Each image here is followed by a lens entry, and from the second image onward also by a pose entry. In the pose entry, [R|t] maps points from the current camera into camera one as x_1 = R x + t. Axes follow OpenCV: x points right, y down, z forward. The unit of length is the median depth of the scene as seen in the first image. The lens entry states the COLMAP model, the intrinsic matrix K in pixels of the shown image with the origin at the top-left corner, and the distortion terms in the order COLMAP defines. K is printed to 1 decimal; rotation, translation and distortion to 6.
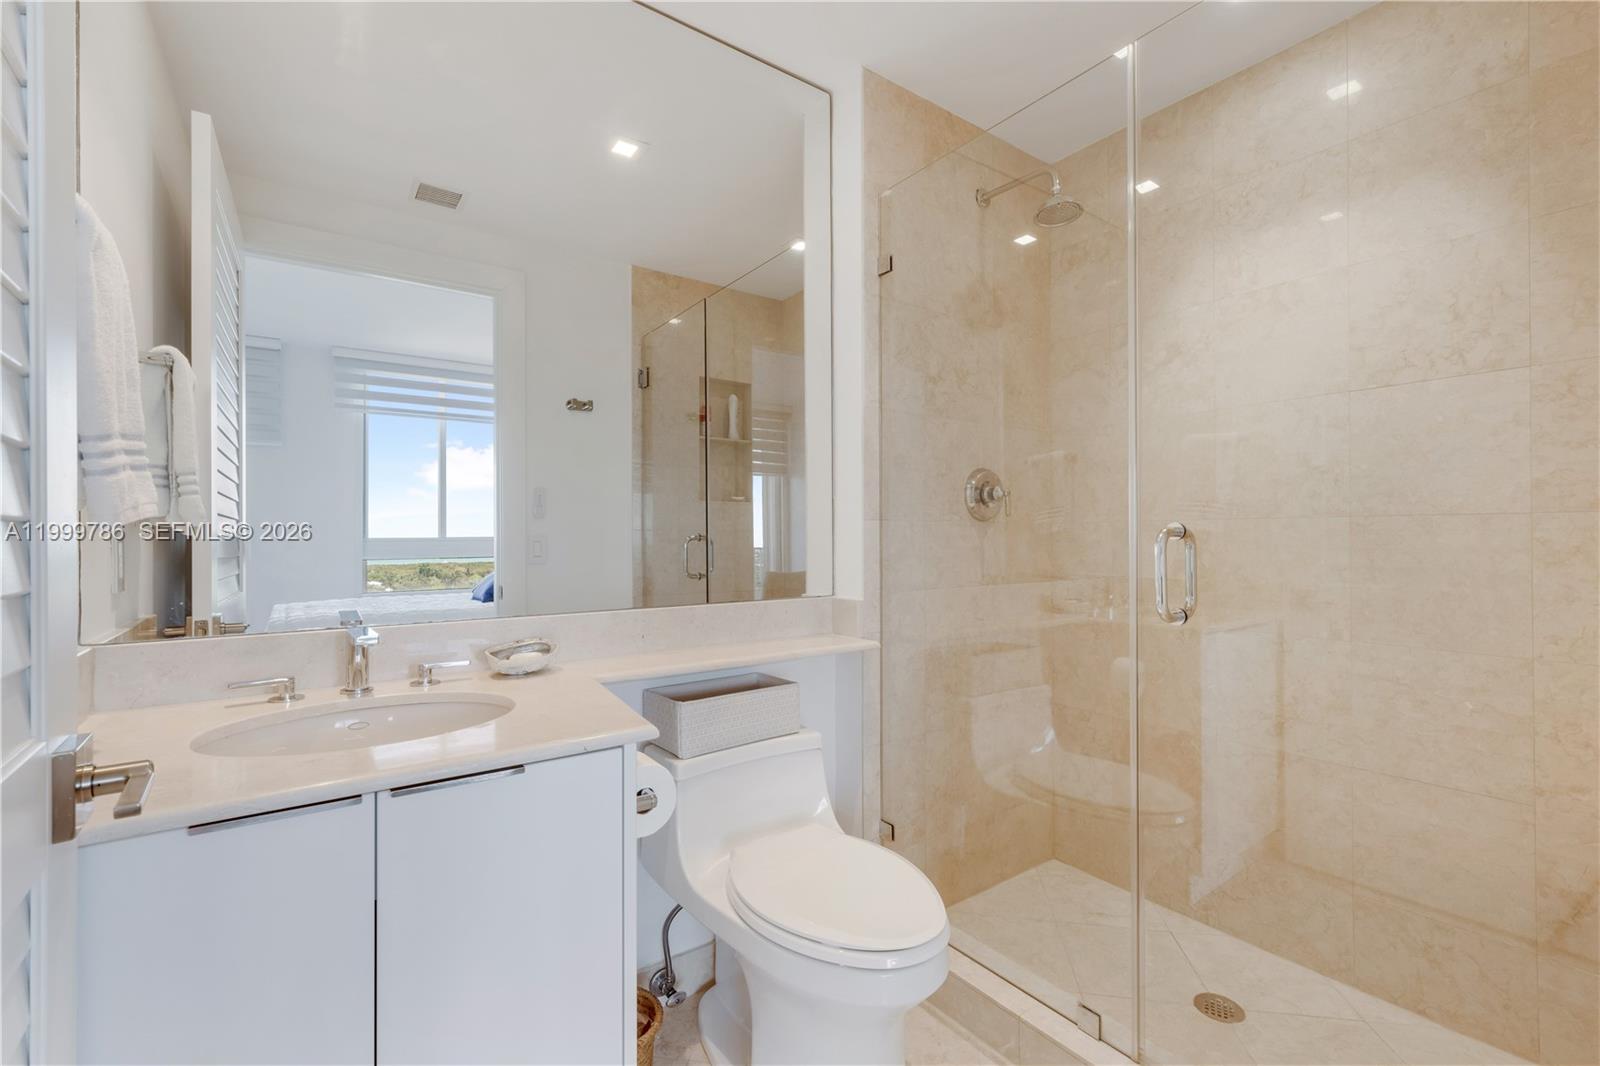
lens RADIAL K [[684.4, 0, 804.1], [0, 684.4, 533.9], [0, 0, 1]] dist [0.000415, -0.000063]
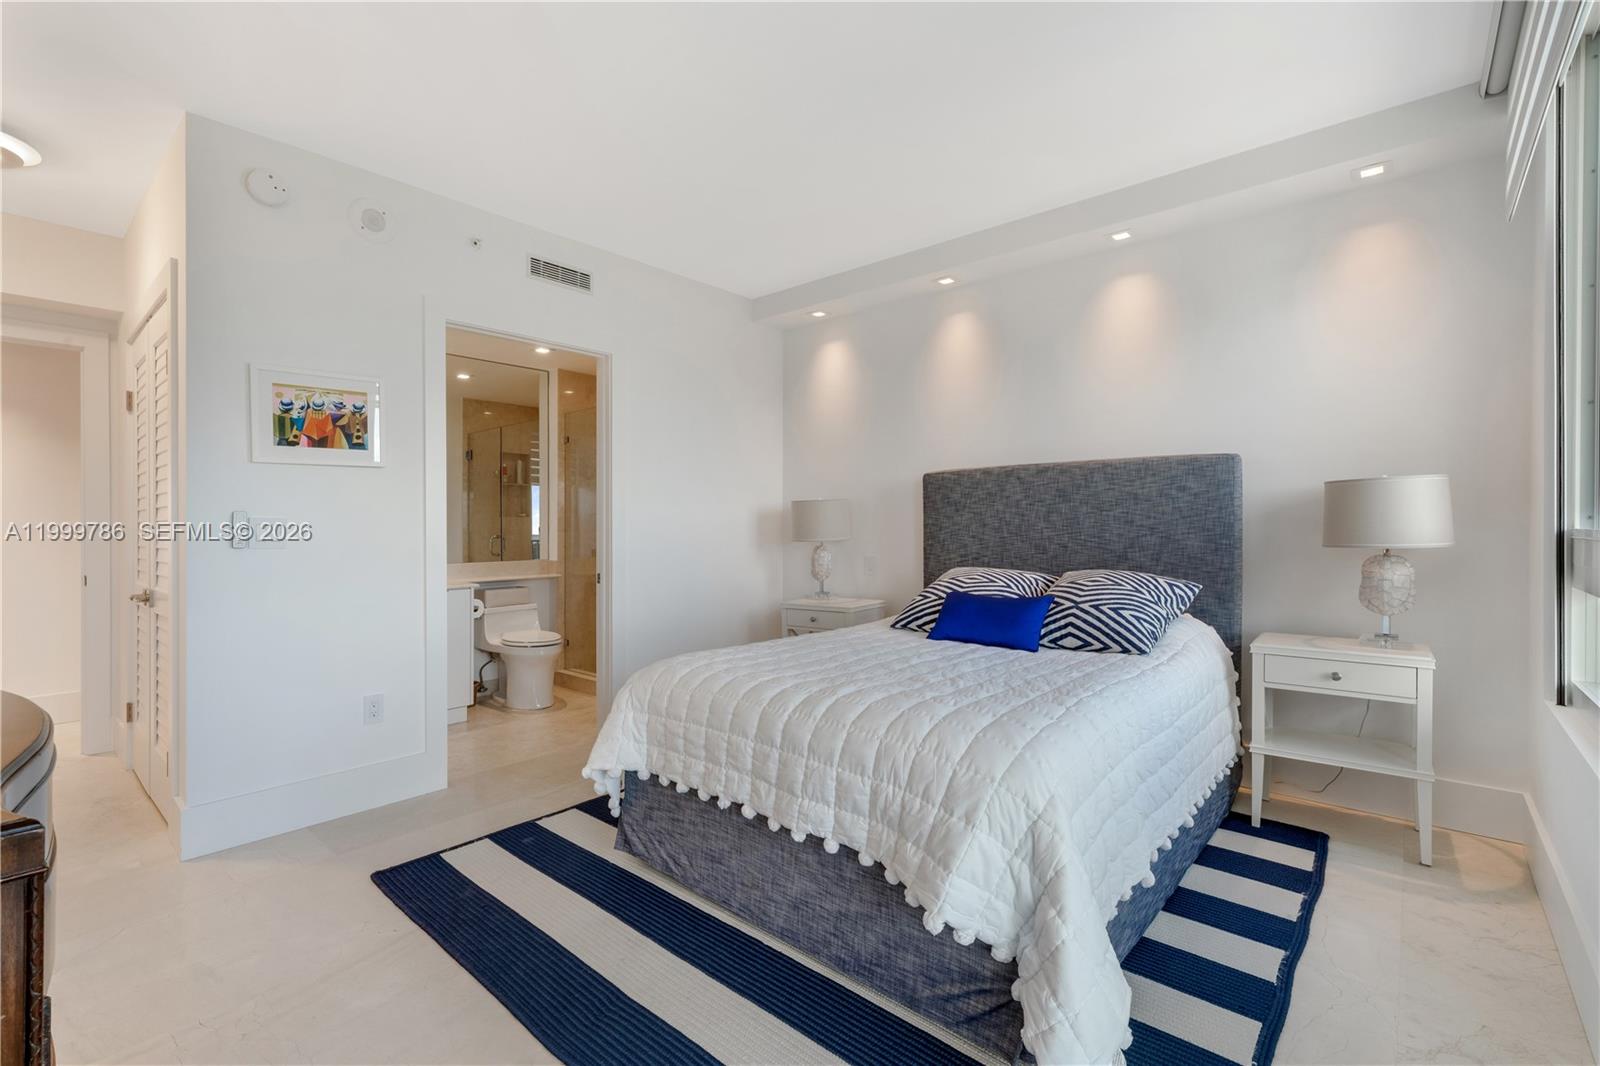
lens RADIAL K [[684.4, 0, 793.1], [0, 684.4, 528.8], [0, 0, 1]] dist [0.000415, -0.000063]
pose [[0.973712, -0.001419, 0.227778, 0.377072], [0.000061, 0.999982, 0.005967, -0.047101], [-0.227782, -0.005796, 0.973695, -1.898345]]
